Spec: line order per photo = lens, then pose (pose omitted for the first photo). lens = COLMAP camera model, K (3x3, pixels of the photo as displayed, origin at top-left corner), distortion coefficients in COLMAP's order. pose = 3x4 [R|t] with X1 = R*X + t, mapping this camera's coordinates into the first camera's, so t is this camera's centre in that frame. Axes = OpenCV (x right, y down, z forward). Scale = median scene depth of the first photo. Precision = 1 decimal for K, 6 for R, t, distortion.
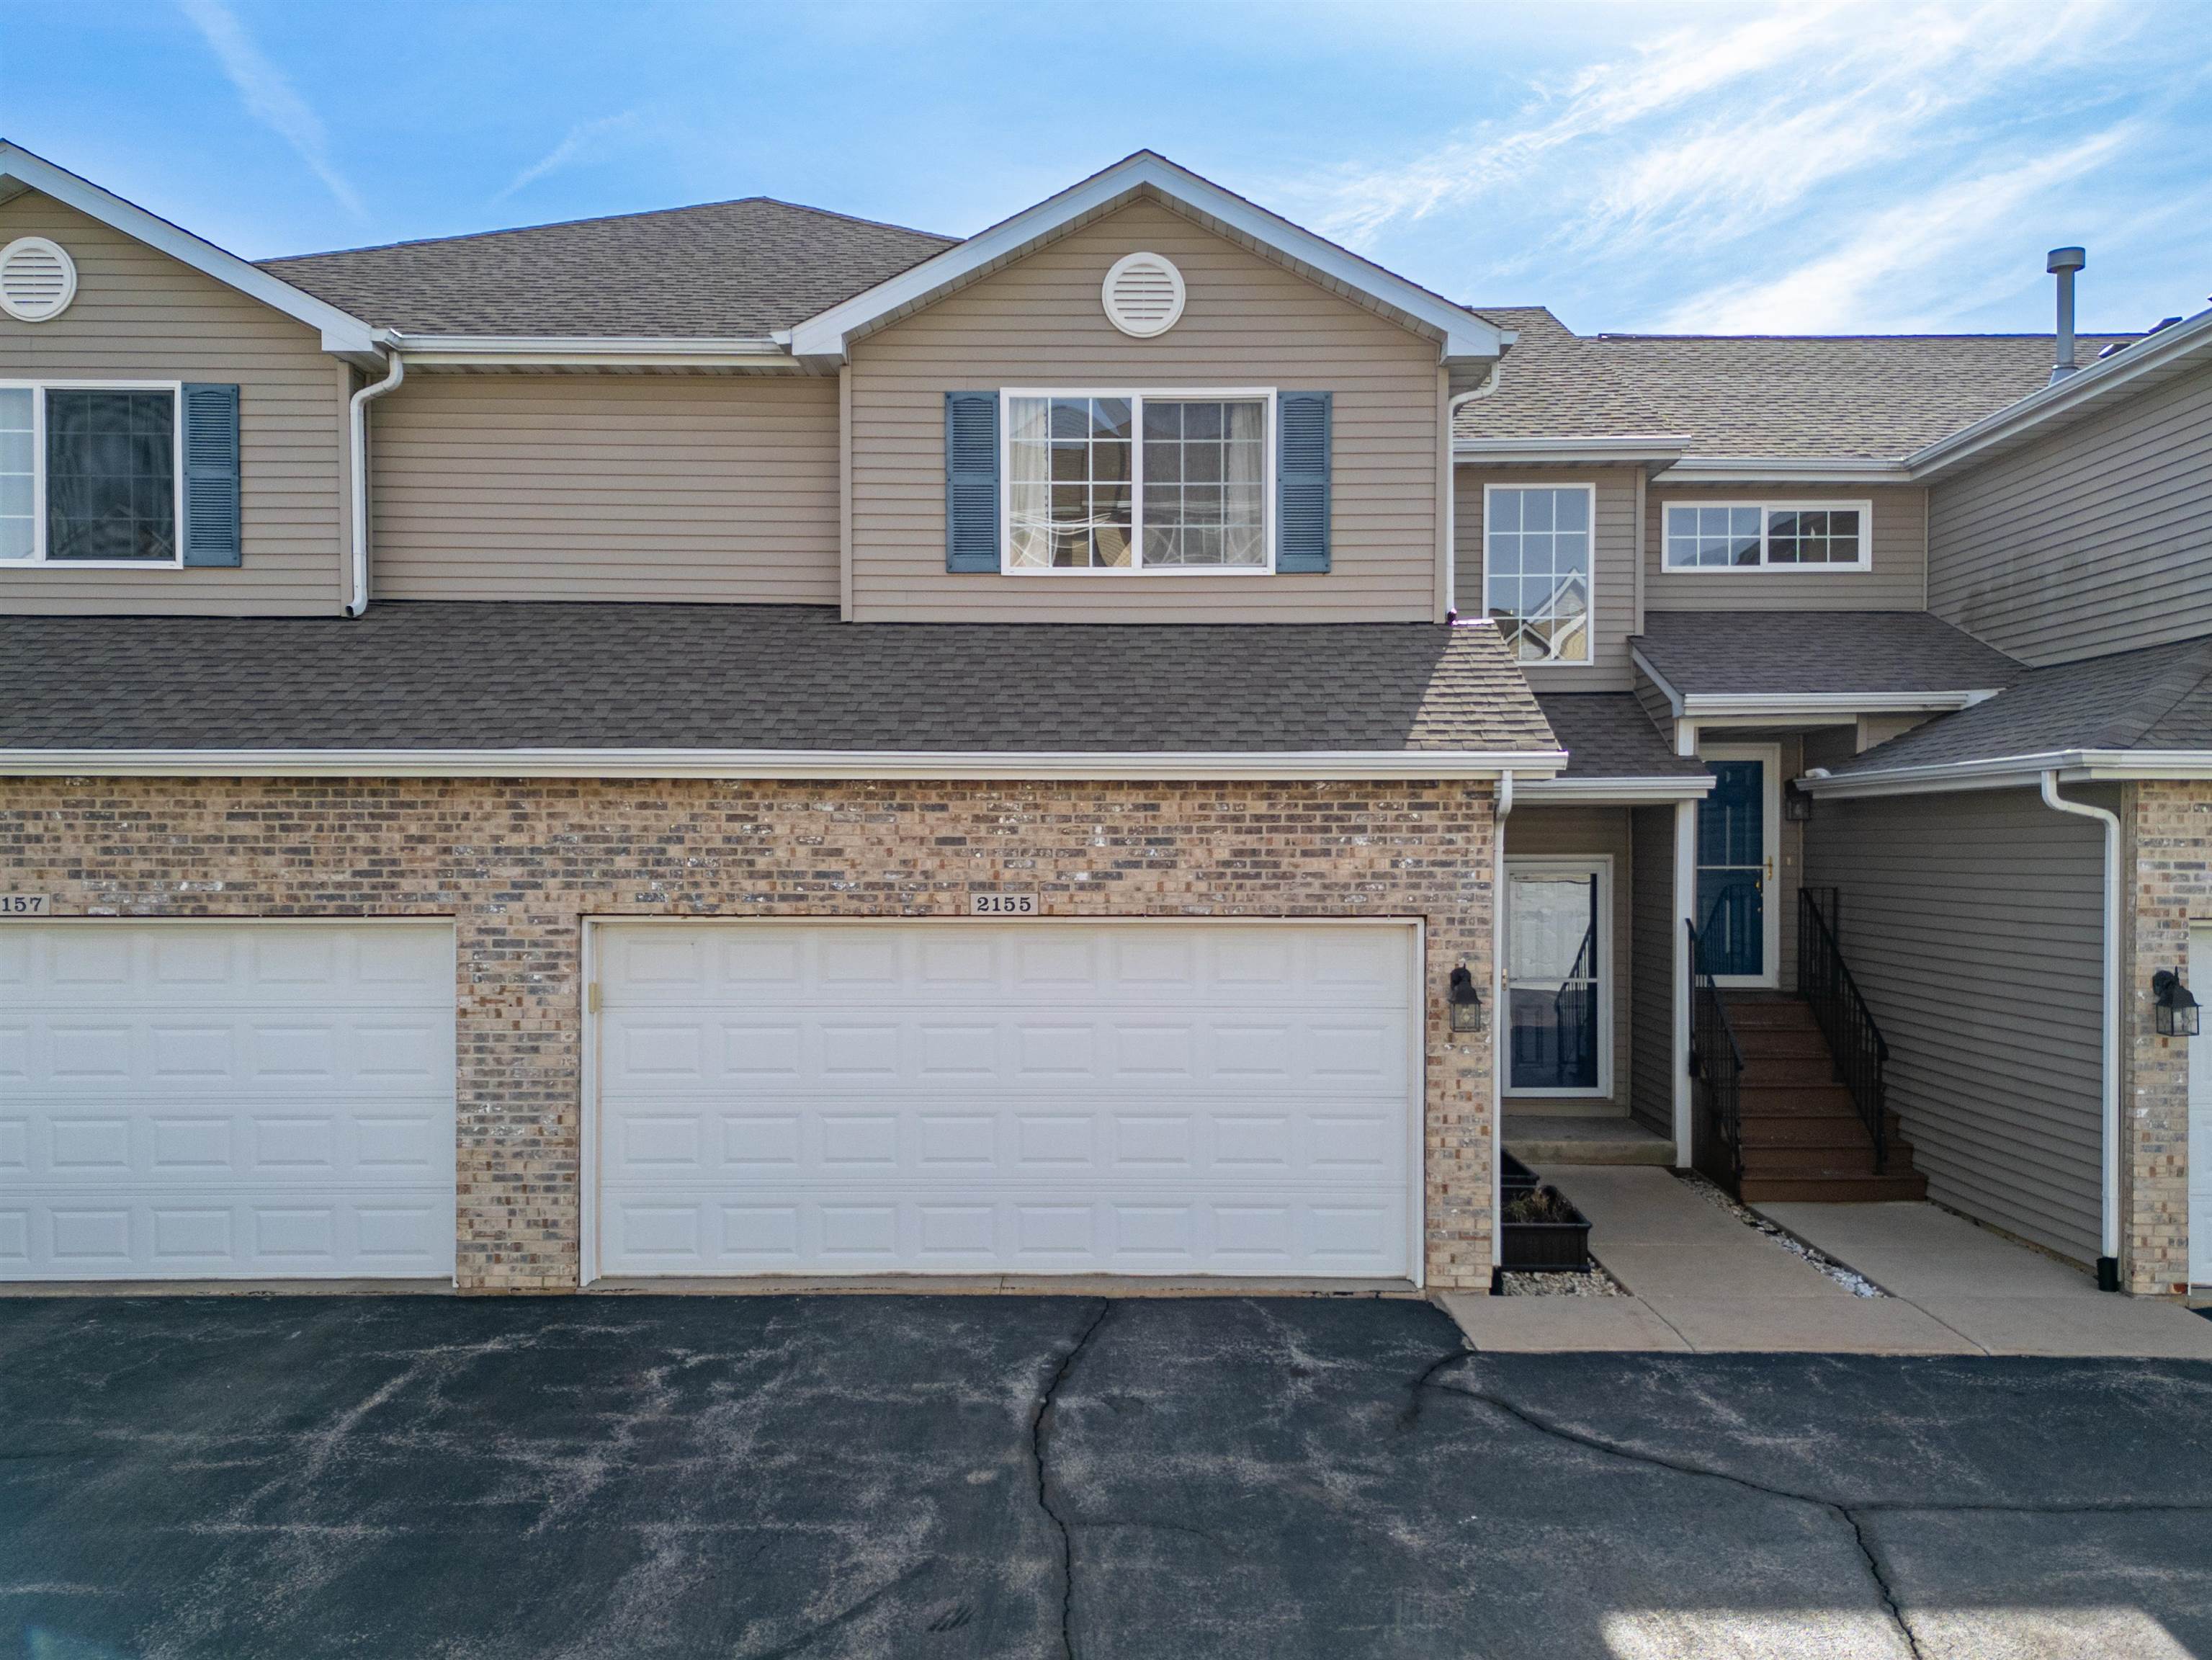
lens RADIAL K [[1879.3, 0, 1110.0], [0, 1879.3, 881.6], [0, 0, 1]] dist [0.123808, -0.187088]
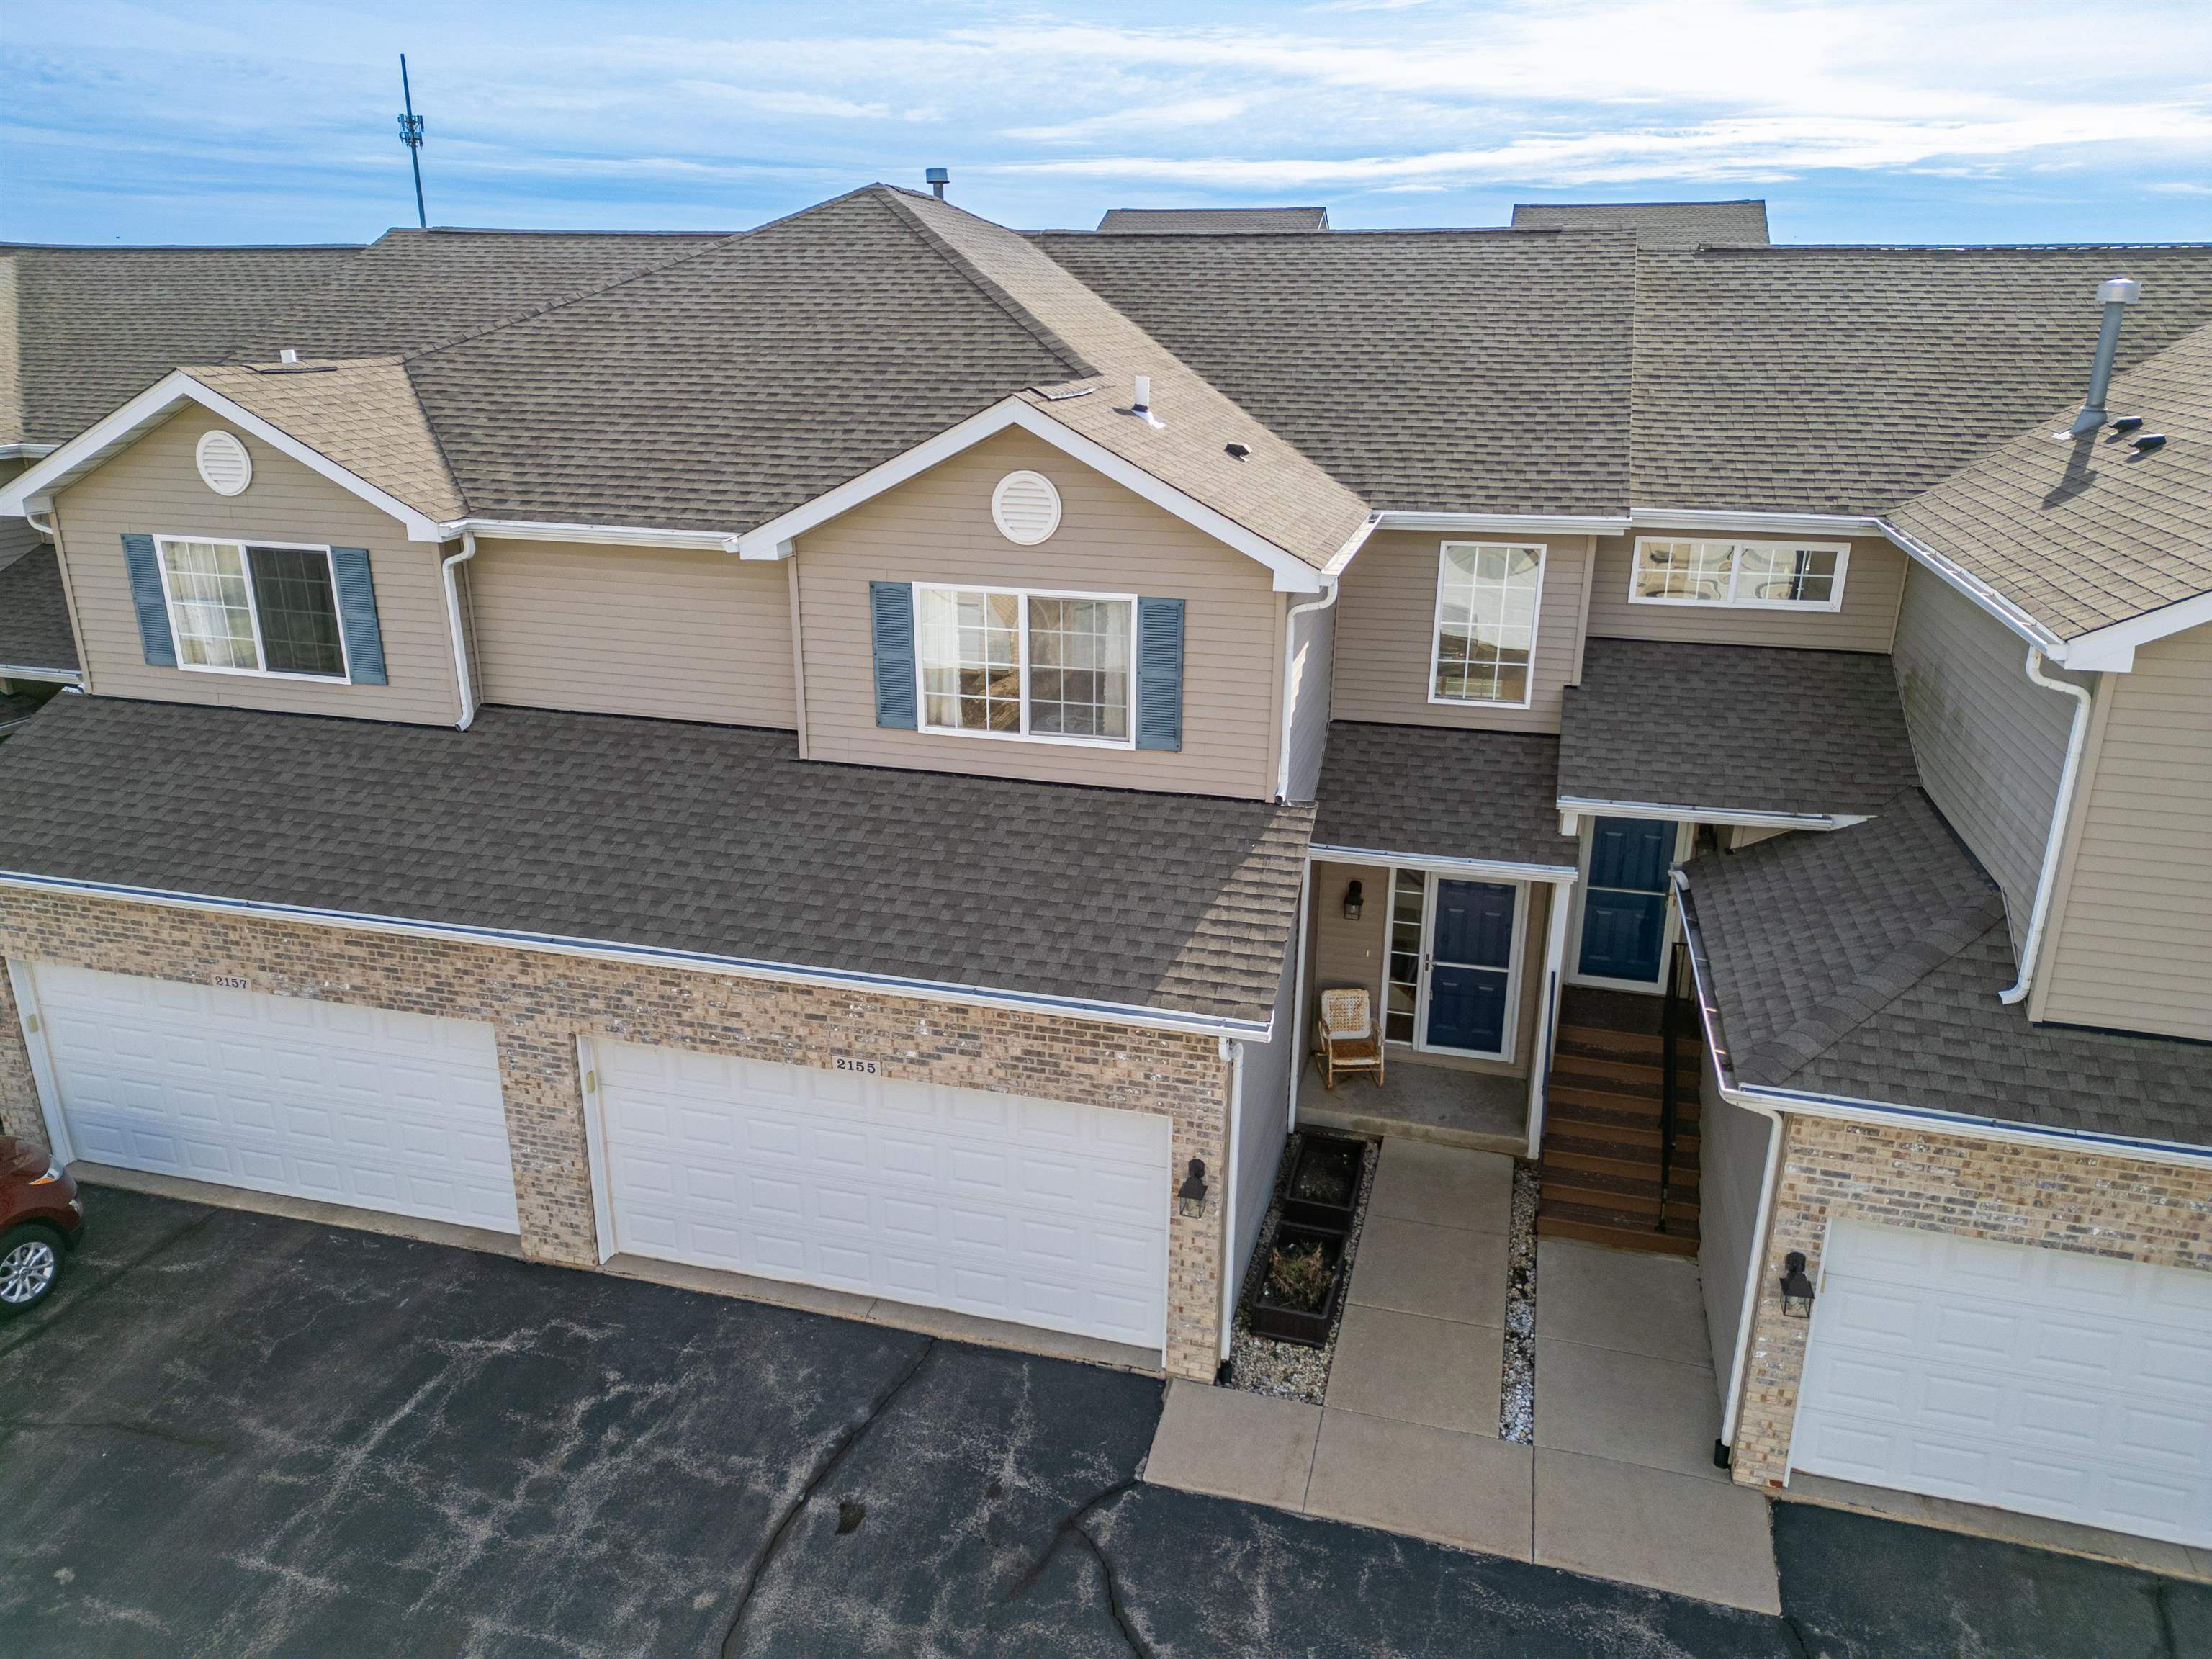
lens RADIAL K [[1555.9, 0, 1106.0], [0, 1555.9, 829.5], [0, 0, 1]] dist [0.093122, -0.114098]
pose [[0.963527, 0.090300, -0.251915, 0.367923], [-0.007075, 0.949617, 0.313334, -0.483662], [0.267517, -0.300124, 0.915620, 0.104839]]
